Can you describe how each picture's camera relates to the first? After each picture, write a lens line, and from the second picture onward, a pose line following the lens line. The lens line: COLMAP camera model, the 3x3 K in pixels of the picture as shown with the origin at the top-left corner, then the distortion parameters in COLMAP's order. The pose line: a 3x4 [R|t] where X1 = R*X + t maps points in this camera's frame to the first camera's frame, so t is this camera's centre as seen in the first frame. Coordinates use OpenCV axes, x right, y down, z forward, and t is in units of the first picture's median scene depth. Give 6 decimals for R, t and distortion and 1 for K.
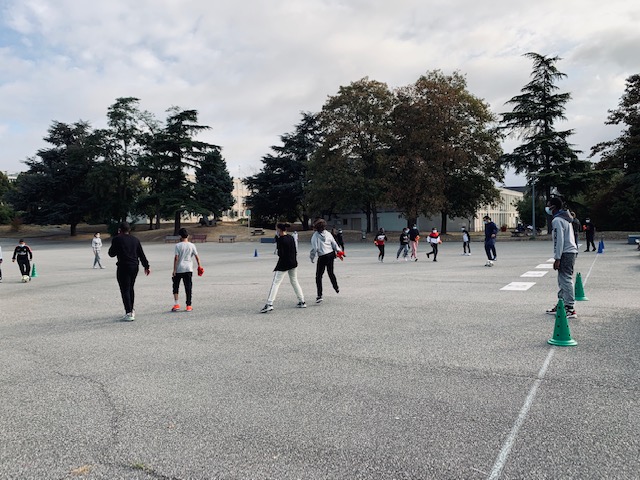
lens RADIAL K [[530.6, 0, 314.3], [0, 530.6, 239.4], [0, 0, 1]] dist [0.038046, -0.021535]
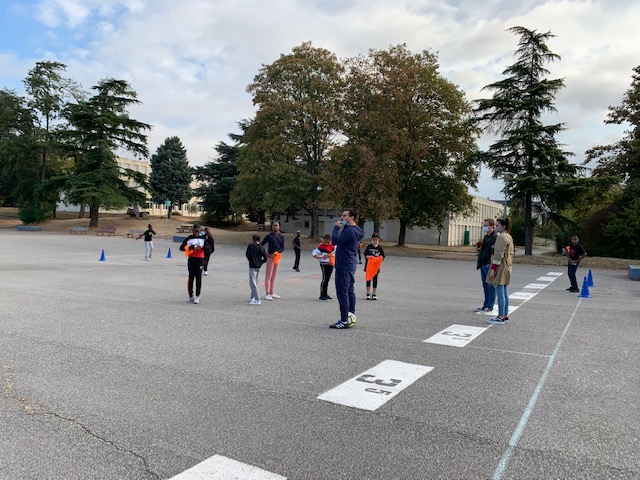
lens RADIAL K [[530.6, 0, 311.0], [0, 530.6, 235.5], [0, 0, 1]] dist [0.038046, -0.021535]
pose [[0.997869, 0.065141, 0.003814, 0.118193], [-0.065087, 0.997798, -0.012742, -0.007590], [-0.004635, 0.012467, 0.999912, 0.213407]]
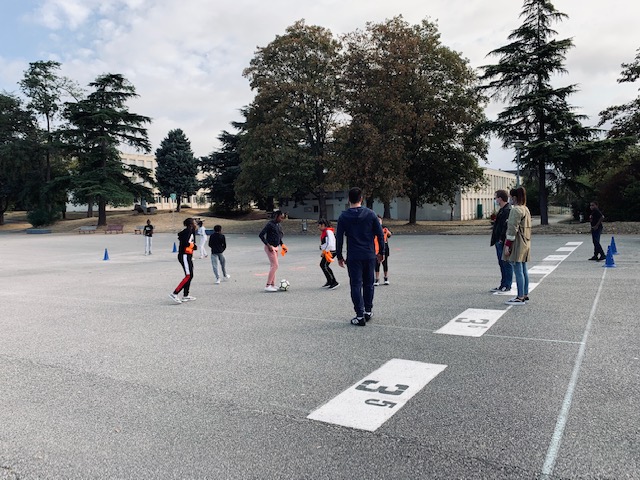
lens RADIAL K [[530.6, 0, 308.9], [0, 530.6, 232.7], [0, 0, 1]] dist [0.038046, -0.021535]
pose [[0.999737, -0.000580, -0.022939, 0.124788], [0.000880, 0.999914, 0.013078, -0.008977], [0.022930, -0.013095, 0.999651, 0.232457]]
